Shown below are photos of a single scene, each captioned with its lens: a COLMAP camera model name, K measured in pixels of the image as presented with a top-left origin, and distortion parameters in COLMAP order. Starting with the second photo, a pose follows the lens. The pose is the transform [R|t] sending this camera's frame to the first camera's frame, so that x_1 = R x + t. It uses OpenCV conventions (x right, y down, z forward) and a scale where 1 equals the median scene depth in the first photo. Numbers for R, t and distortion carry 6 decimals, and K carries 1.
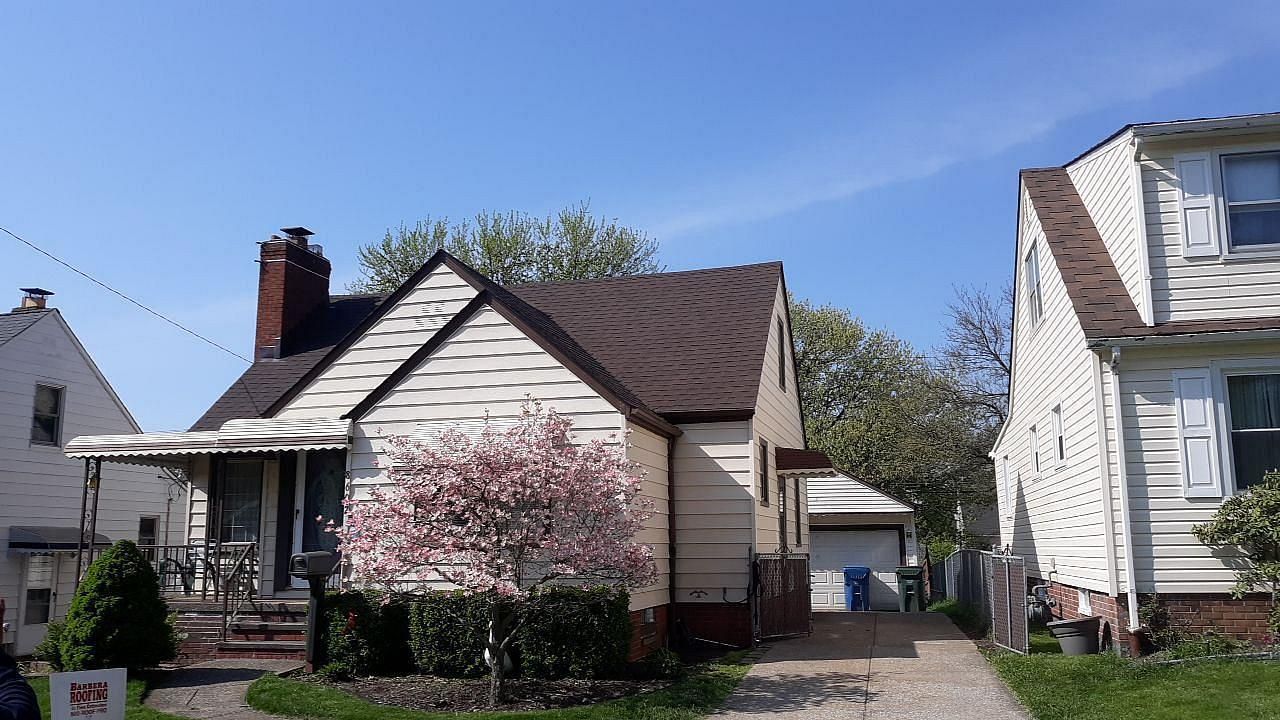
lens RADIAL K [[1039.7, 0, 640.0], [0, 1039.7, 360.0], [0, 0, 1]] dist [0.030860, -0.213697]
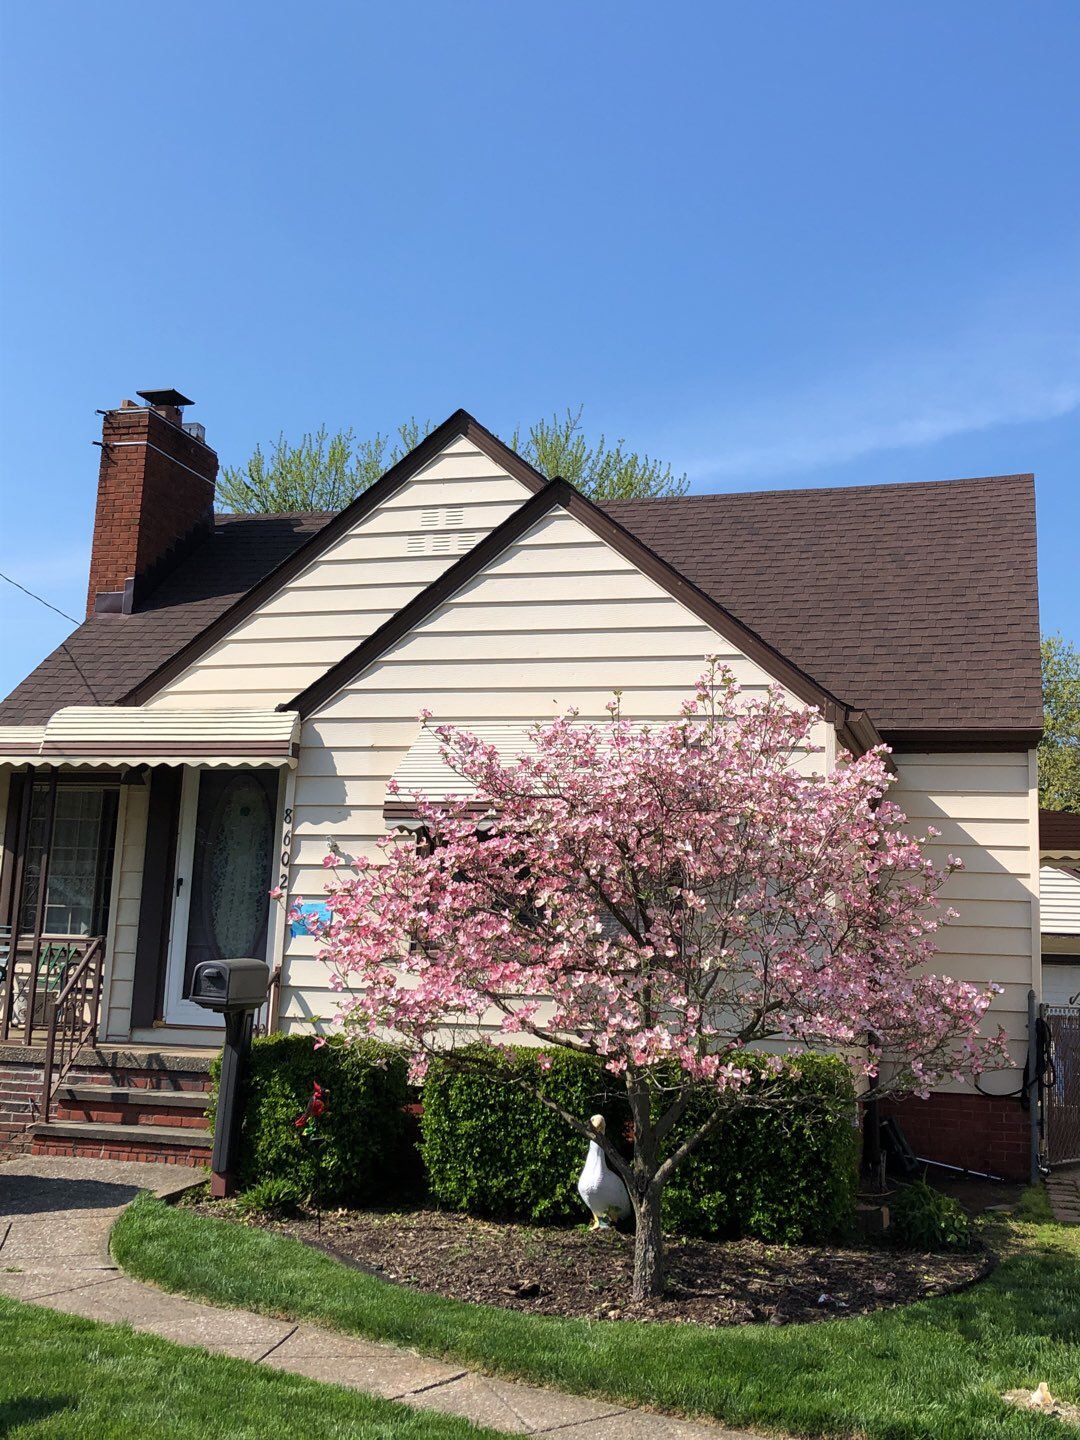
lens RADIAL K [[1632.9, 0, 541.2], [0, 1632.9, 664.5], [0, 0, 1]] dist [0.107686, -0.458949]
pose [[0.997852, 0.041482, -0.050705, -0.112036], [-0.041809, 0.999111, -0.005402, 0.032038], [0.050435, 0.007511, 0.998699, 0.169166]]
